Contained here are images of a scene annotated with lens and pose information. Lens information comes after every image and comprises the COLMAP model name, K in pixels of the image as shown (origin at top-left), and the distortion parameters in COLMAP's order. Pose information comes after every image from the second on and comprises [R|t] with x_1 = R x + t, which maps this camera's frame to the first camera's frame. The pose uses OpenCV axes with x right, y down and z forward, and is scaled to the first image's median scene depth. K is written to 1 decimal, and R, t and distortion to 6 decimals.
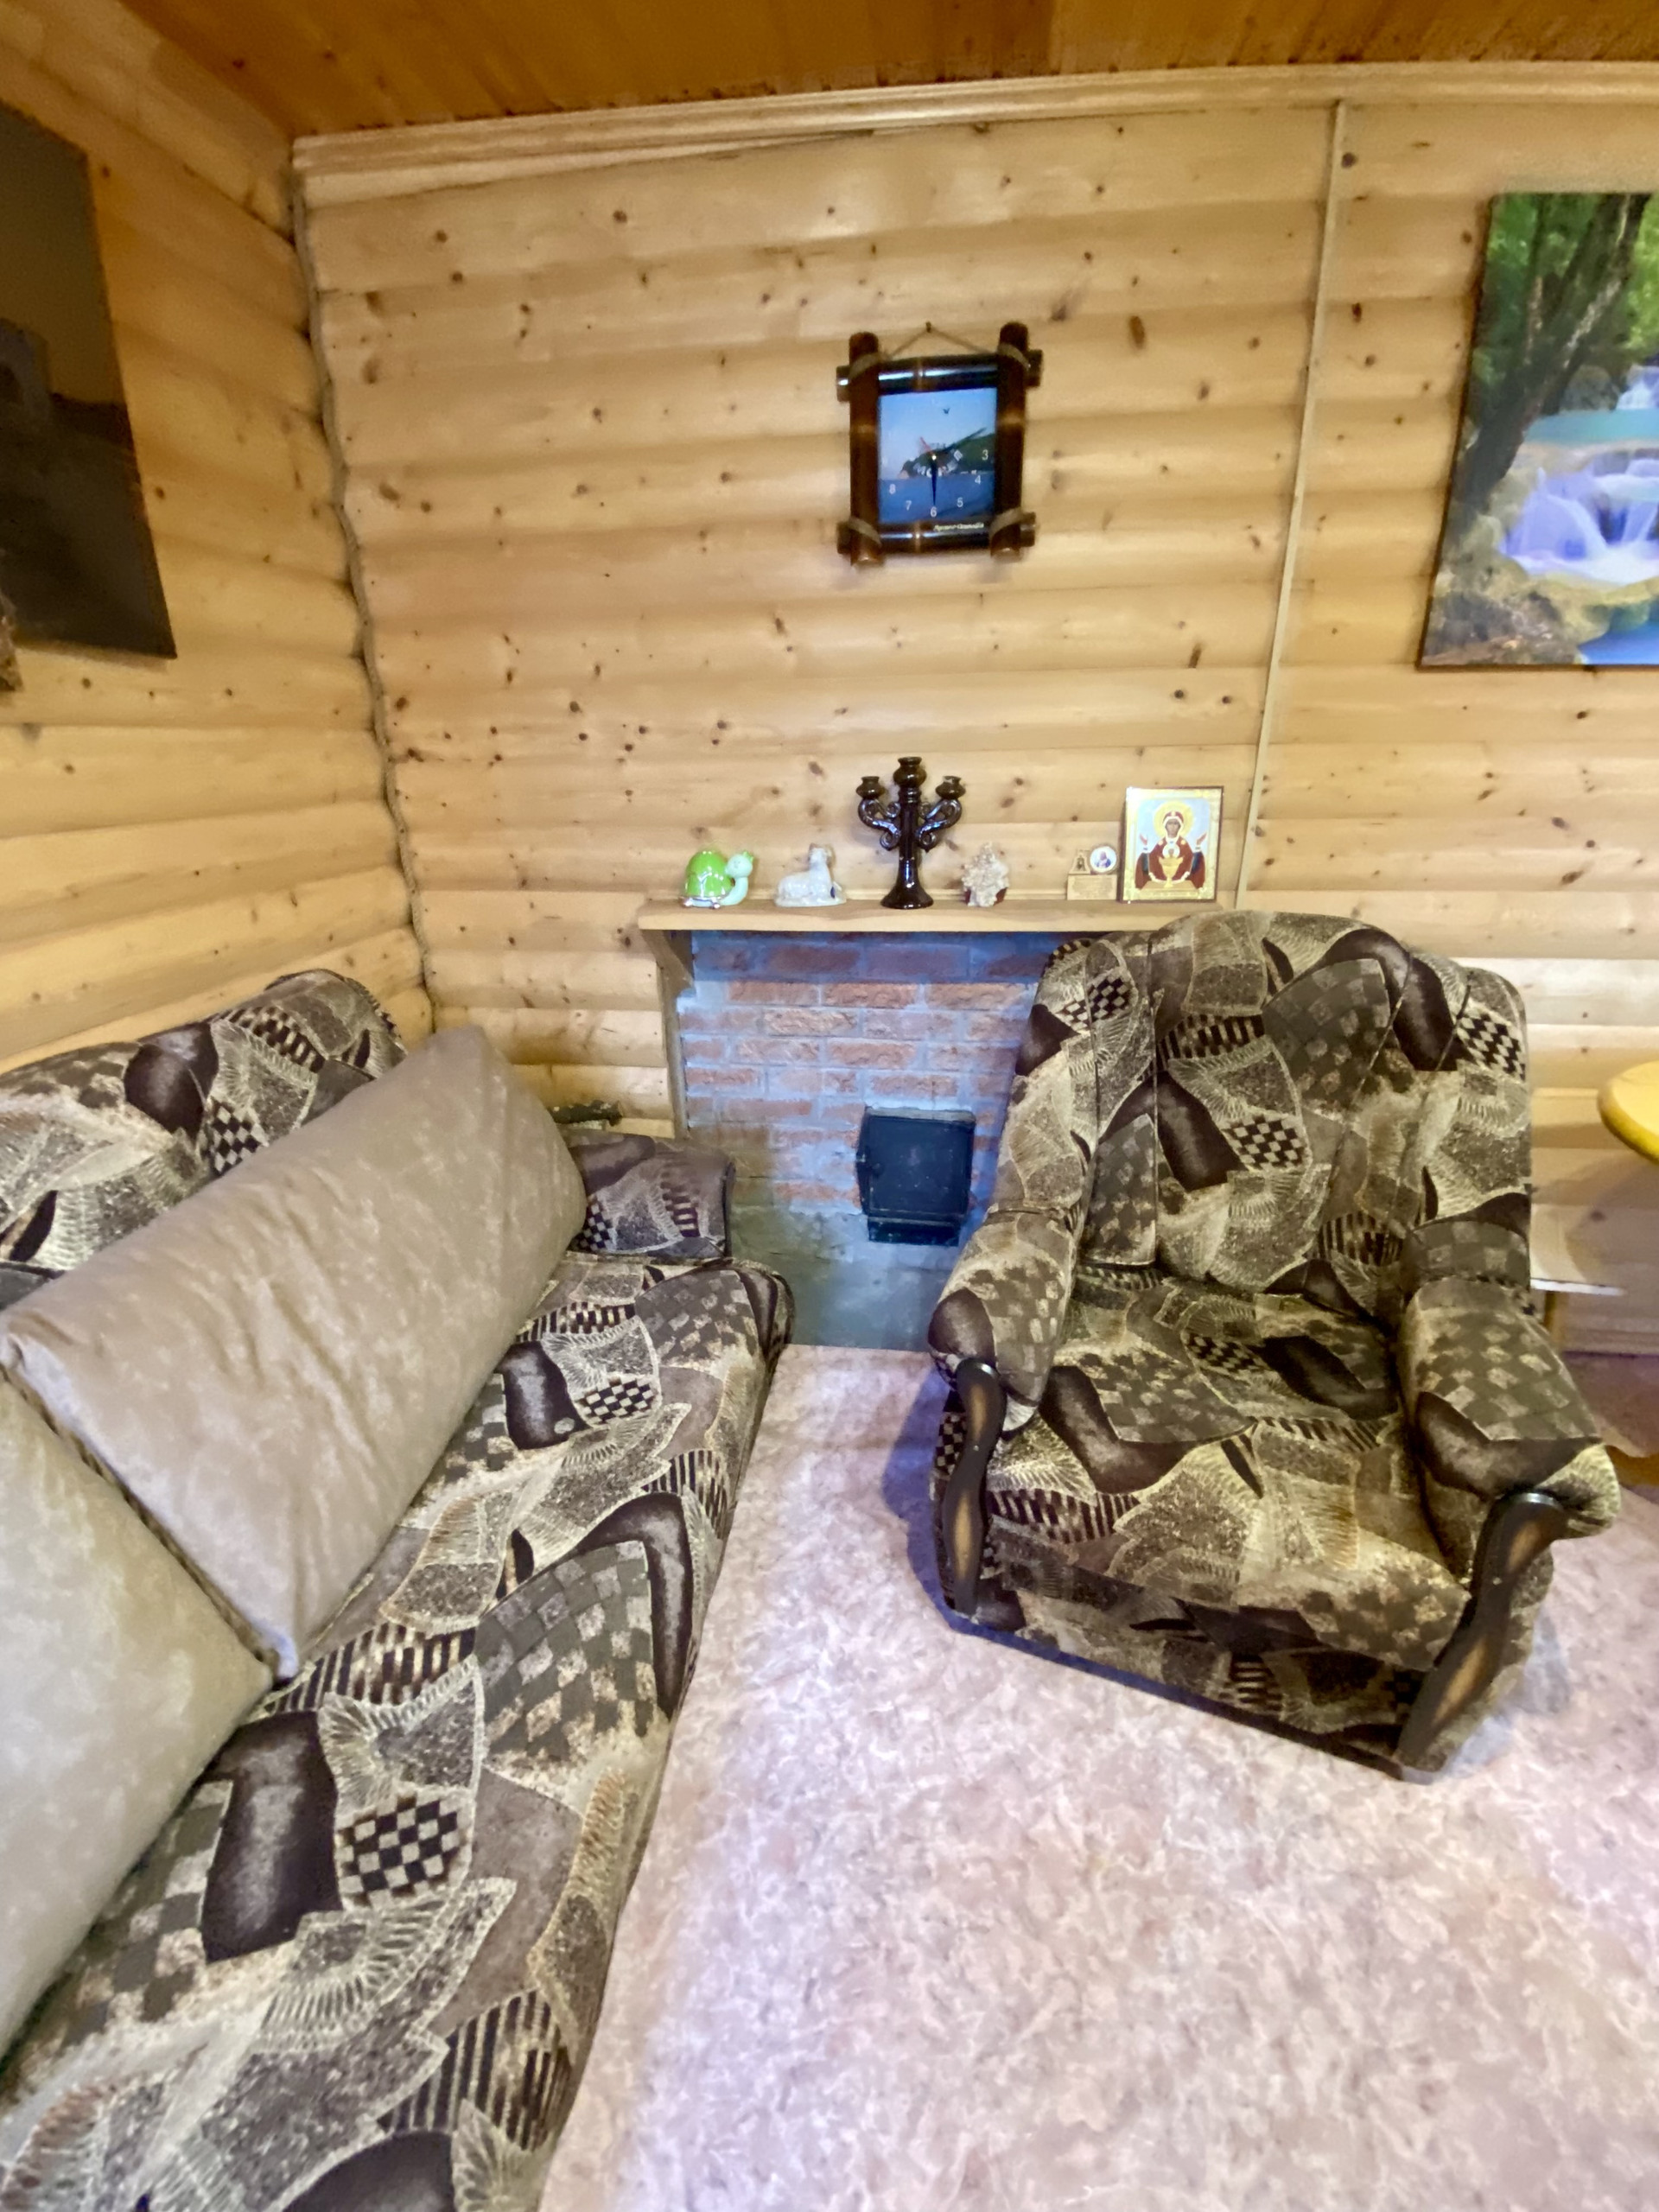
lens RADIAL K [[915.6, 0, 817.4], [0, 915.6, 1103.6], [0, 0, 1]] dist [-0.000788, -0.006899]
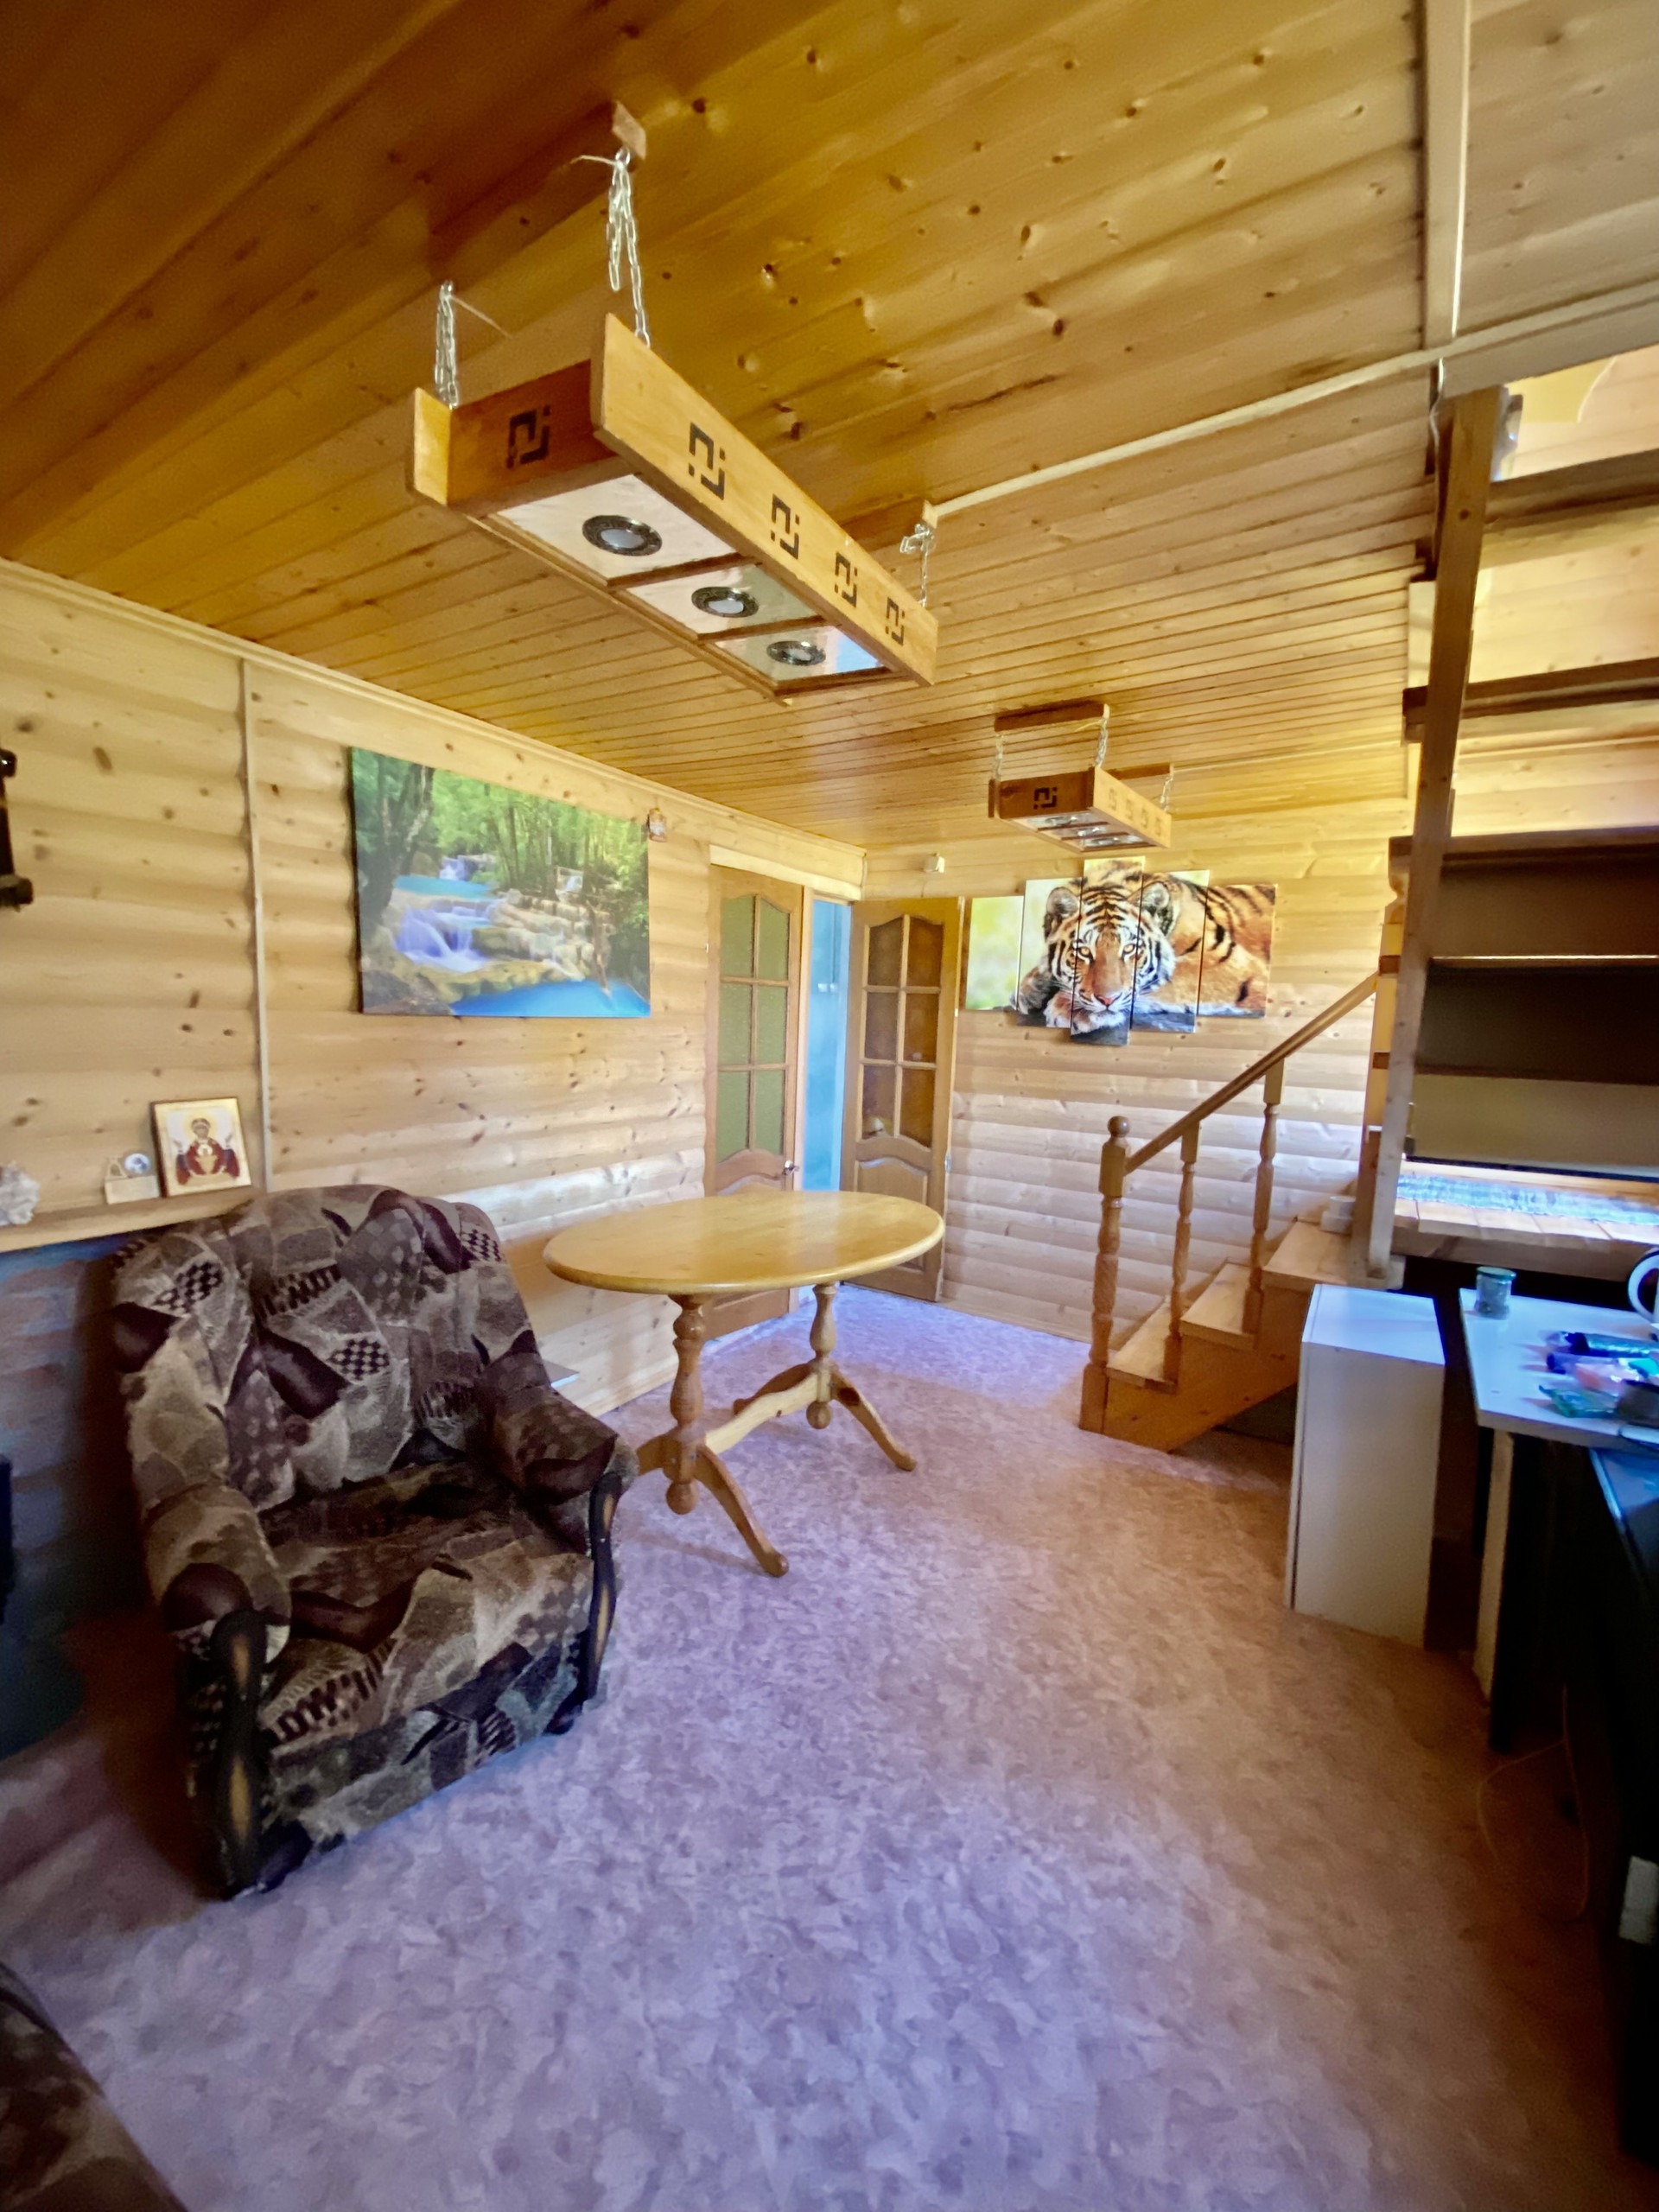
lens RADIAL K [[915.6, 0, 831.6], [0, 915.6, 1104.0], [0, 0, 1]] dist [-0.000788, -0.006899]
pose [[0.413399, -0.065208, 0.908212, -0.386504], [0.305467, 0.949562, -0.070865, -0.003614], [-0.857783, 0.306724, 0.412467, -0.218849]]
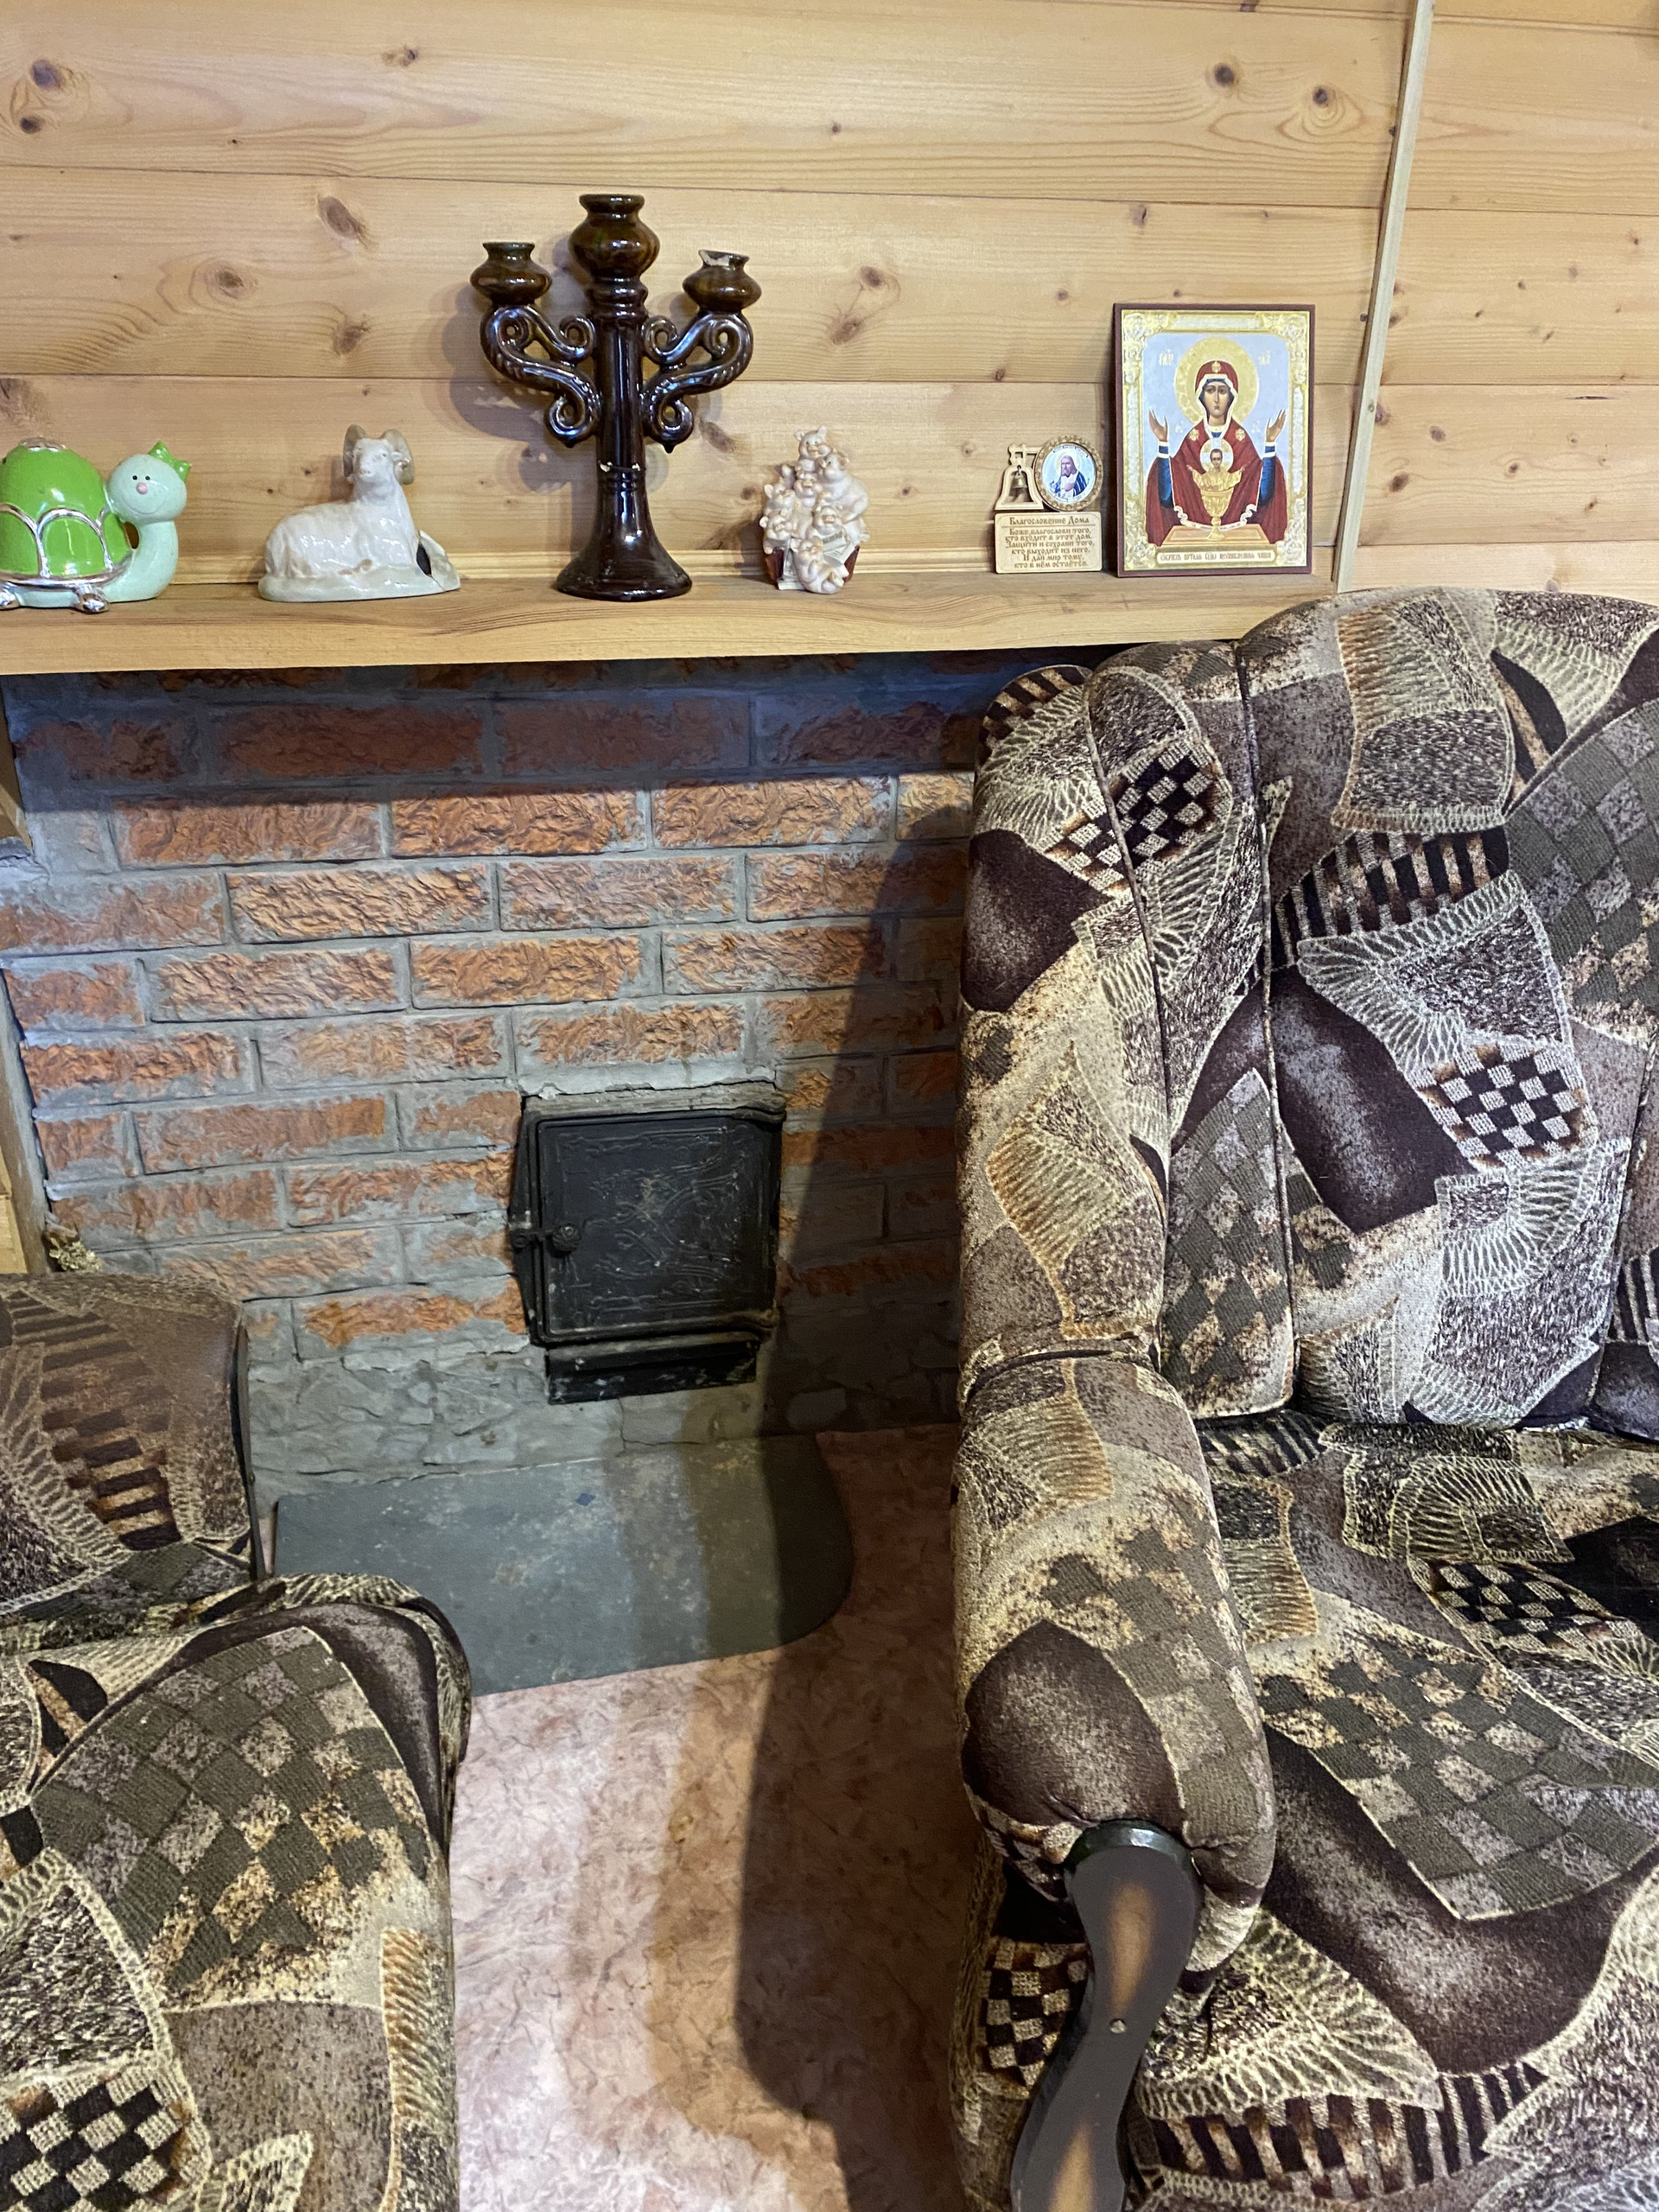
lens RADIAL K [[1731.2, 0, 866.9], [0, 1731.2, 1106.6], [0, 0, 1]] dist [0.014483, -0.034865]
pose [[0.930015, -0.120641, 0.347158, -0.103999], [0.096669, 0.991626, 0.085632, -0.061600], [-0.354581, -0.046080, 0.933889, 0.307288]]
